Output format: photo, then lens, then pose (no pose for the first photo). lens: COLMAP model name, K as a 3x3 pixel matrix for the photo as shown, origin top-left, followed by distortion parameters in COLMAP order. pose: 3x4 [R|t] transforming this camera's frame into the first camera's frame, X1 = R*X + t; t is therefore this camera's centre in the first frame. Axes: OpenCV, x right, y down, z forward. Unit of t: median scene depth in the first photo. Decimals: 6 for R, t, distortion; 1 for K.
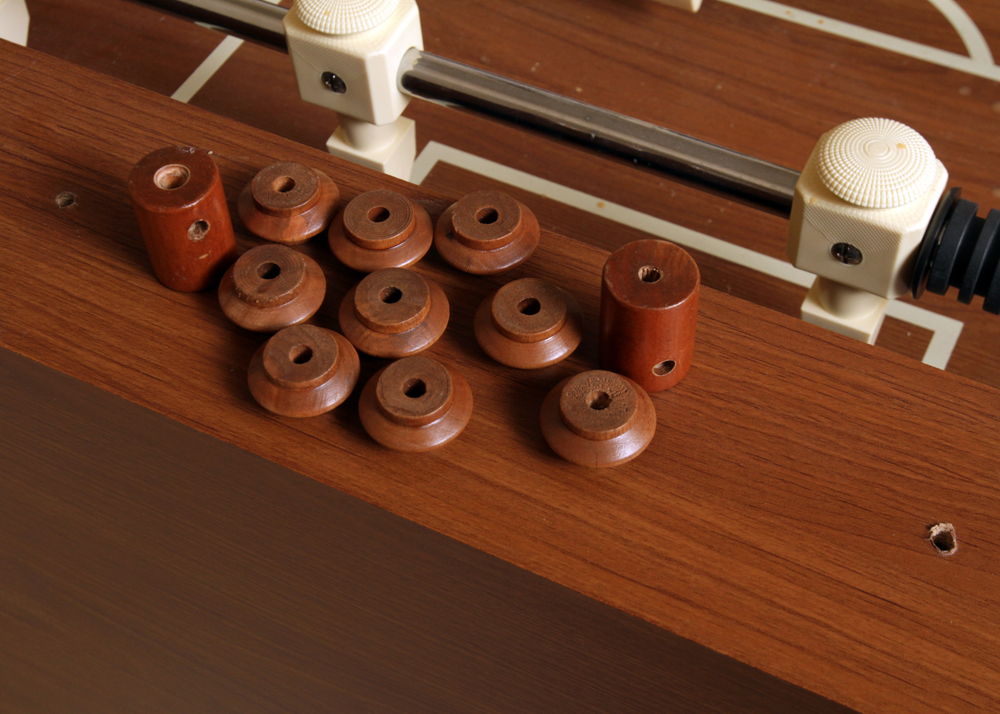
lens RADIAL K [[1498.4, 0, 500.0], [0, 1498.4, 357.0], [0, 0, 1]] dist [-0.062120, 0.044628]
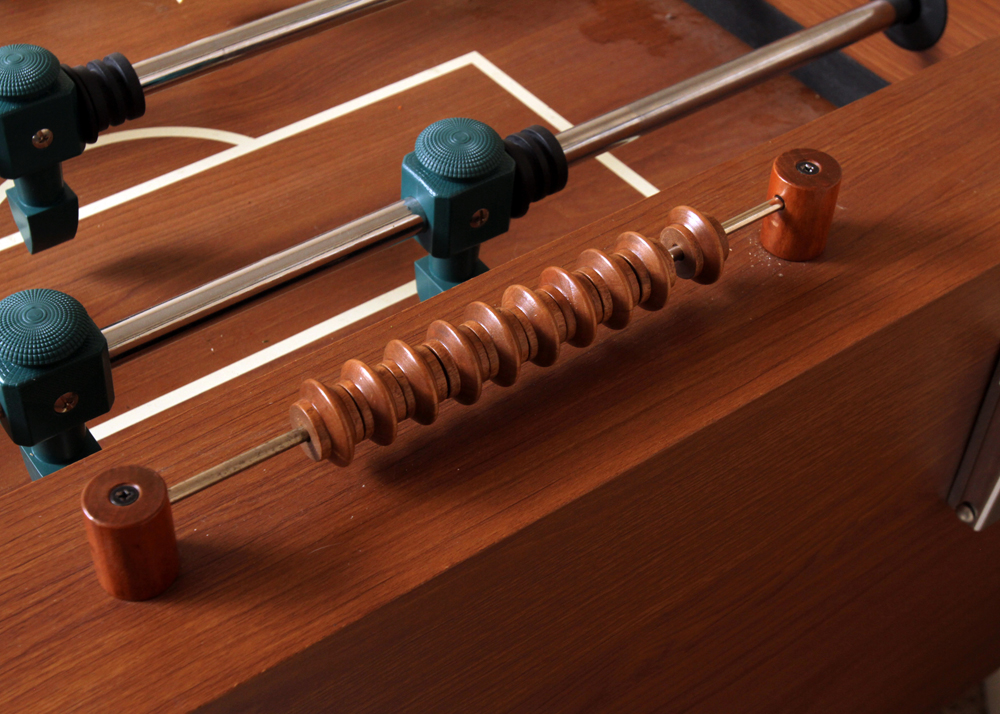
lens RADIAL K [[1637.1, 0, 500.0], [0, 1637.1, 357.0], [0, 0, 1]] dist [0.017005, -0.072296]
pose [[0.471216, -0.598856, 0.647555, -0.871199], [0.694734, 0.704331, 0.145816, -0.217751], [-0.543416, 0.381167, 0.747938, -0.010030]]
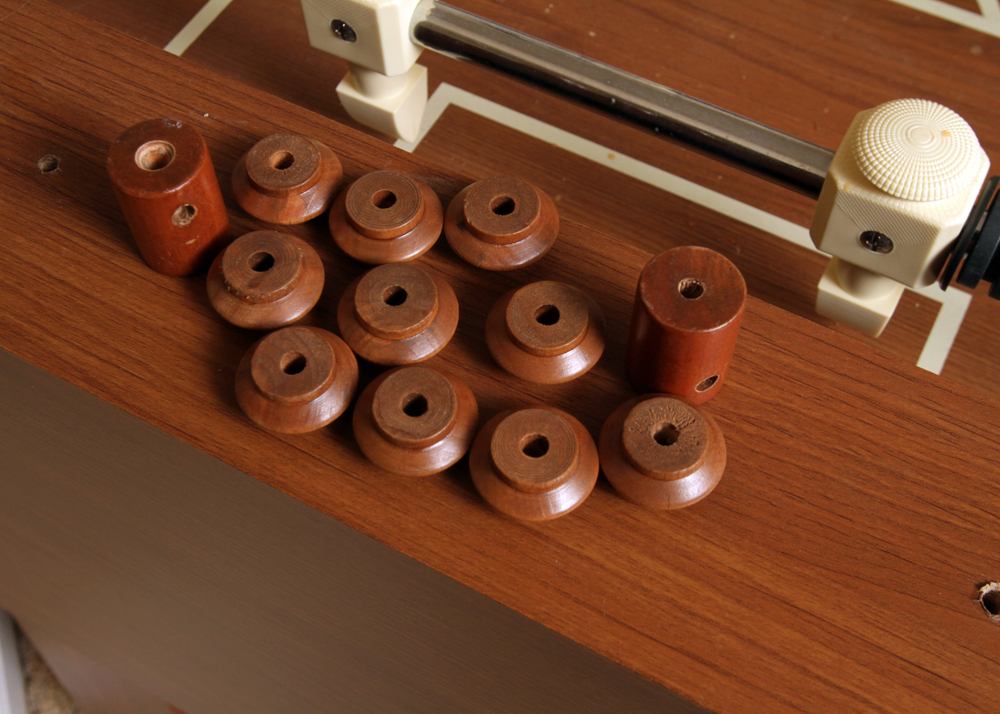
lens RADIAL K [[1269.0, 0, 500.0], [0, 1269.0, 357.0], [0, 0, 1]] dist [-0.074893, 0.077826]
pose [[0.999433, 0.032933, 0.006976, -0.012986], [-0.033491, 0.993688, 0.107067, -0.087747], [-0.003406, -0.107240, 0.994227, 0.228724]]
